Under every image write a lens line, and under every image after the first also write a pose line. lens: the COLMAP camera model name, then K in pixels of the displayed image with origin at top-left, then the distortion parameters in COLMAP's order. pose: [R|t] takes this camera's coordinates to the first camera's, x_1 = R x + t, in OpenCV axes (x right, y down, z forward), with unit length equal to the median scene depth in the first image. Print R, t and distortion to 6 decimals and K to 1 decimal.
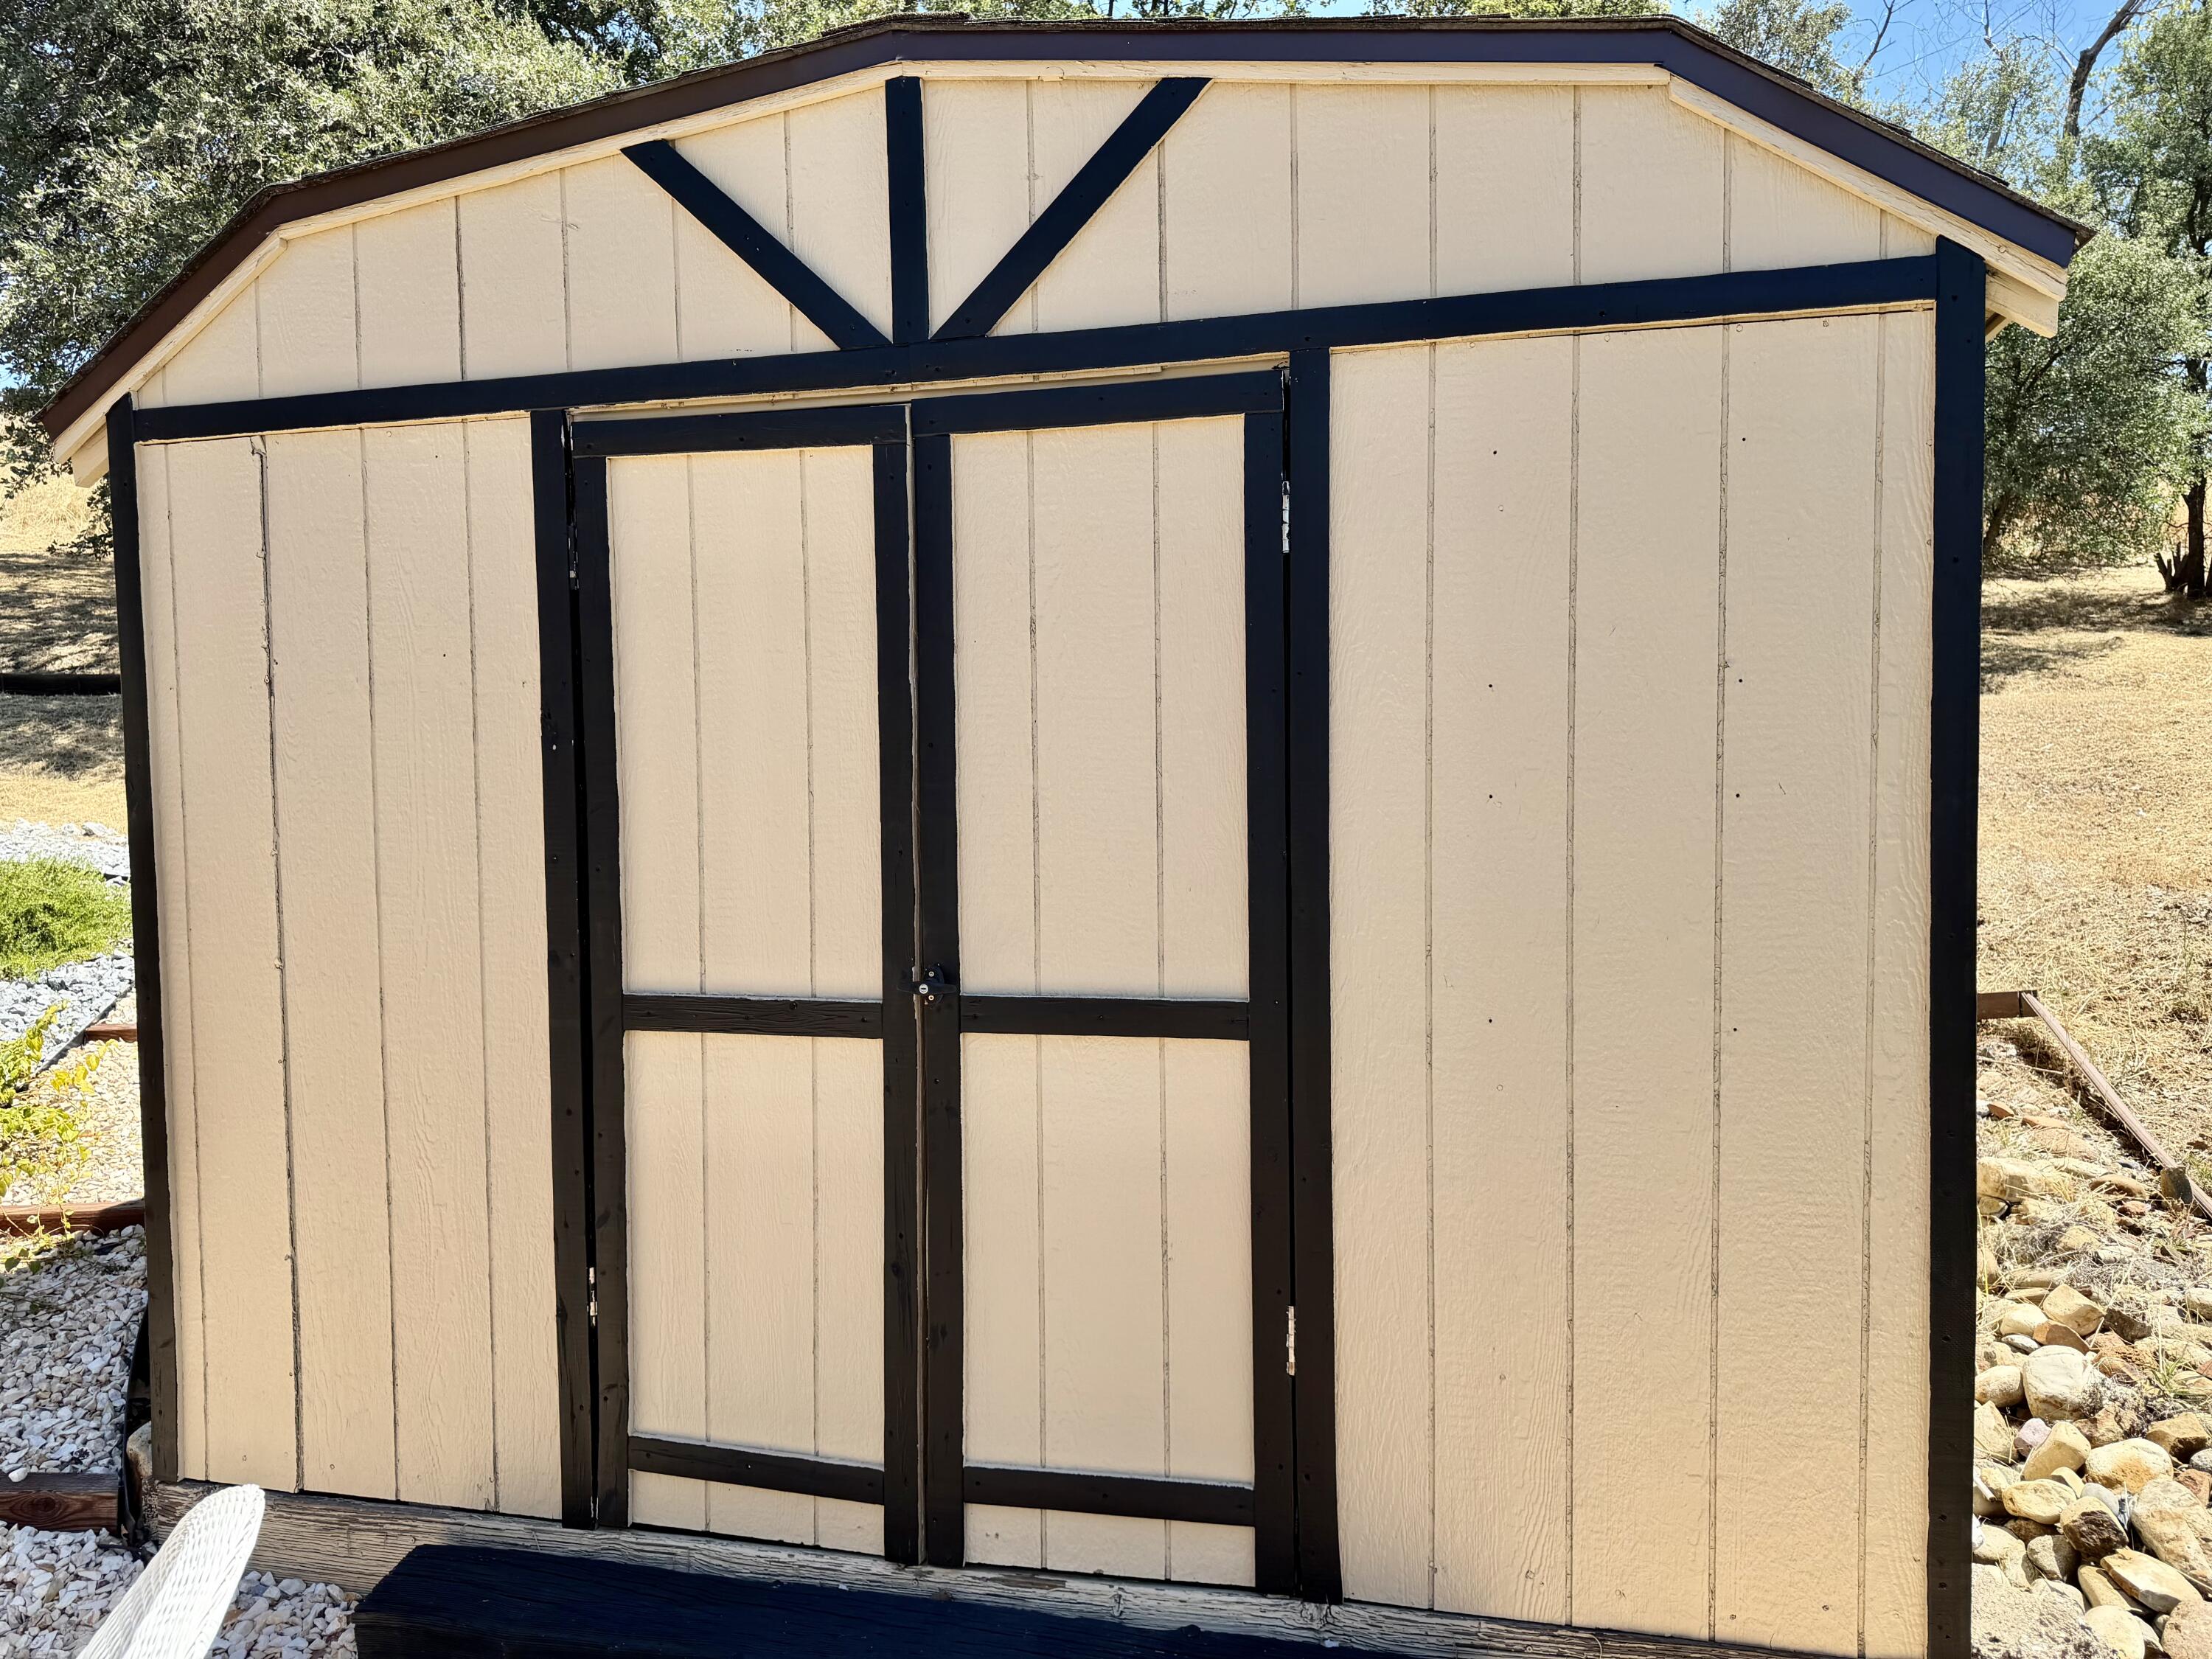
lens RADIAL K [[1551.5, 0, 1106.0], [0, 1551.5, 829.5], [0, 0, 1]] dist [0.005929, 0.003876]
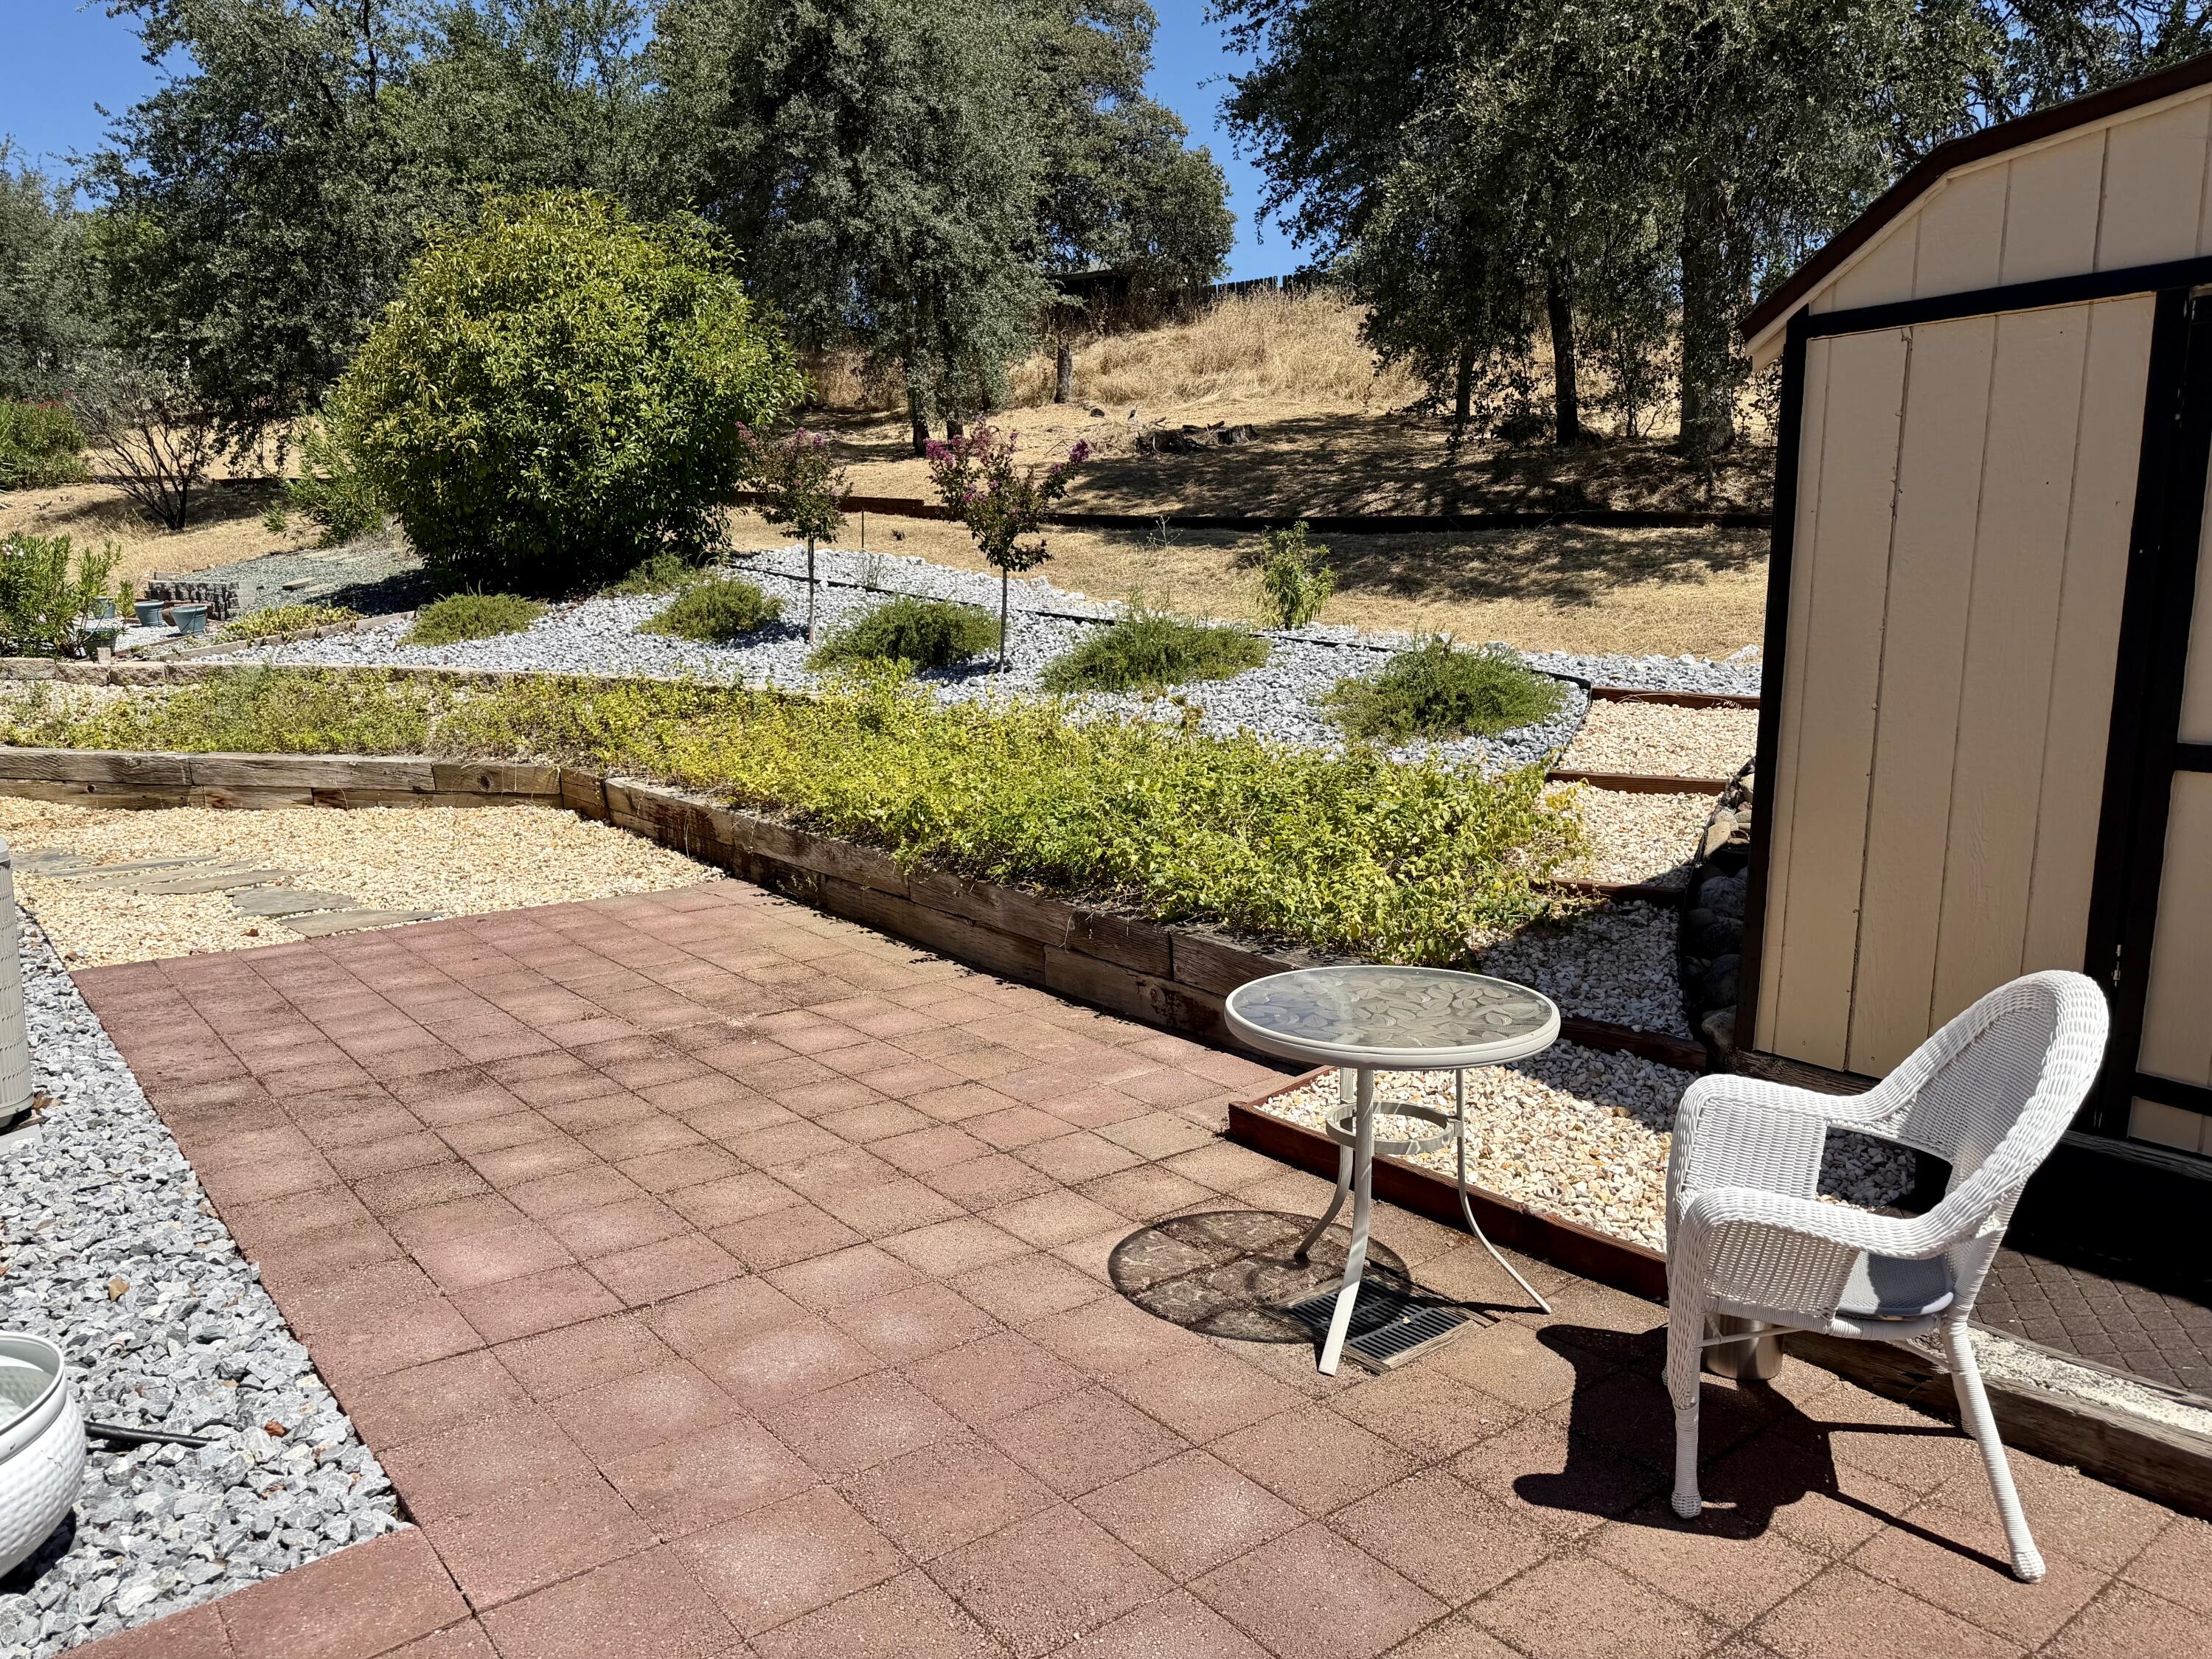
lens RADIAL K [[1571.7, 0, 1098.7], [0, 1571.7, 839.5], [0, 0, 1]] dist [0.064089, -0.071149]
pose [[0.789820, 0.109313, -0.603518, -0.197113], [-0.046339, 0.991812, 0.119000, 0.065928], [0.611585, -0.066022, 0.788419, -0.591912]]
